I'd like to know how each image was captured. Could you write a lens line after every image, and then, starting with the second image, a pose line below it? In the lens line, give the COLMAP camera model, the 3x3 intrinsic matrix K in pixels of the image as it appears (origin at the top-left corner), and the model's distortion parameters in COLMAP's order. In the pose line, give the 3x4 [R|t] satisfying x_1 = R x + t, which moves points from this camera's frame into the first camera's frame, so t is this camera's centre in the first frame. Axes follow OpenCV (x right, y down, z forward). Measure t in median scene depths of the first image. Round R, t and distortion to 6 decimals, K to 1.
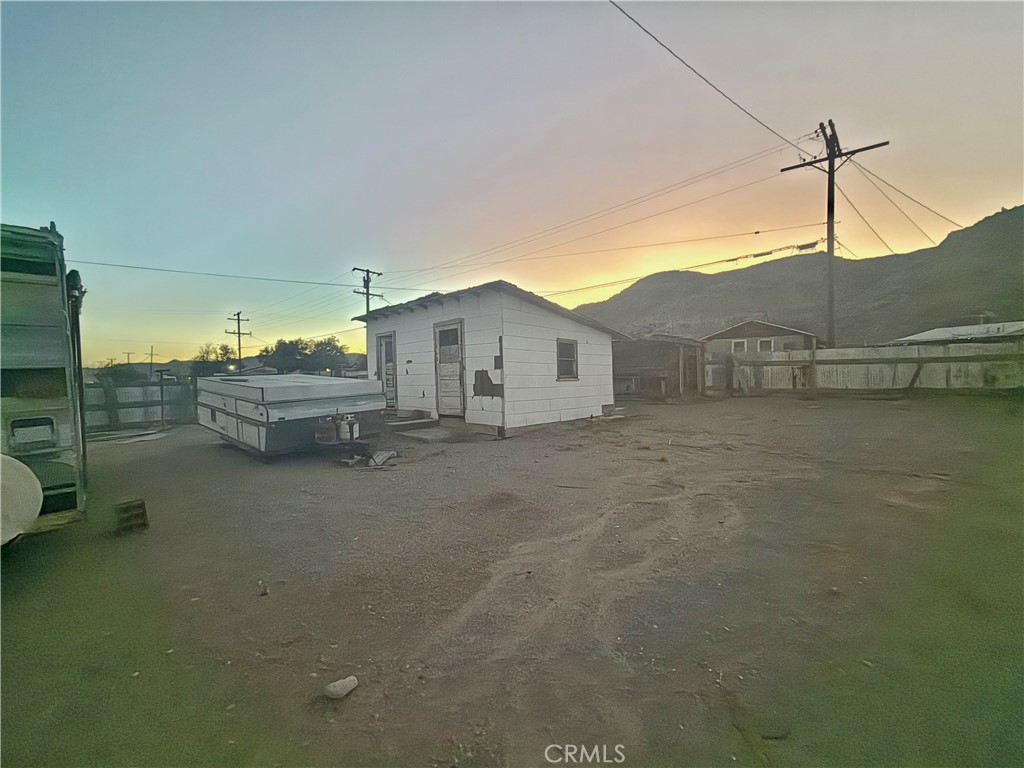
lens RADIAL K [[409.2, 0, 512.0], [0, 409.2, 384.0], [0, 0, 1]] dist [0.000261, 0.000138]
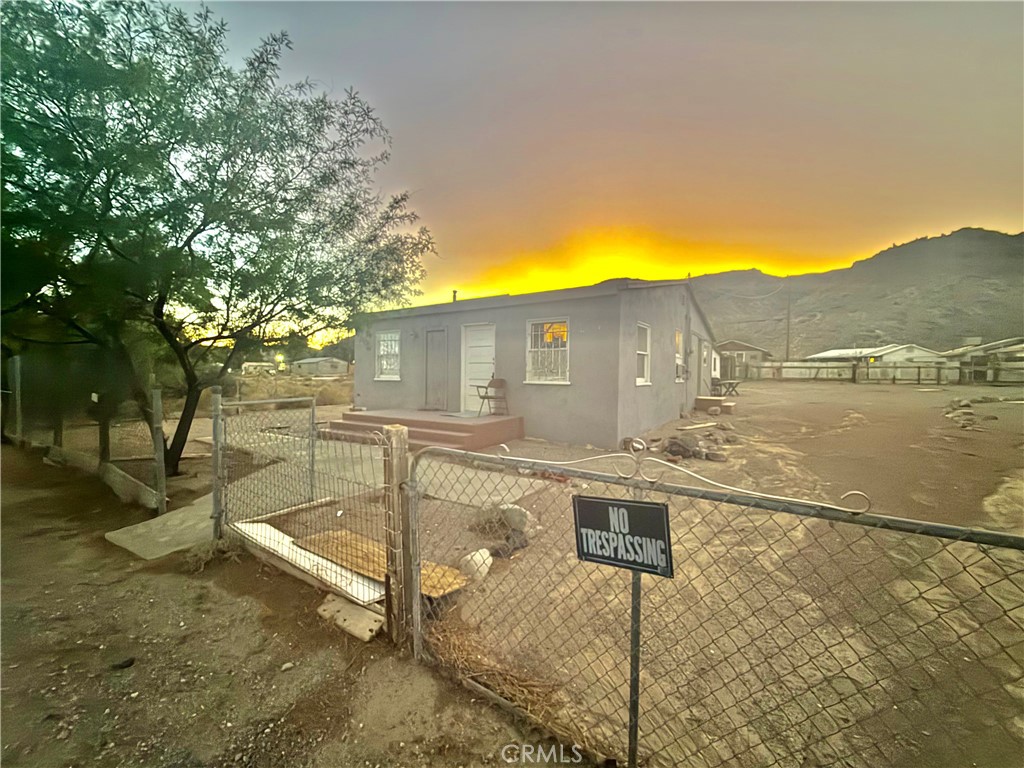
lens RADIAL K [[454.2, 0, 512.0], [0, 454.2, 384.0], [0, 0, 1]] dist [0.000387, 0.000016]
pose [[0.985475, 0.022483, 0.168323, -1.348613], [-0.020087, 0.999671, -0.015925, 0.126697], [-0.168626, 0.012313, 0.985603, -1.452943]]
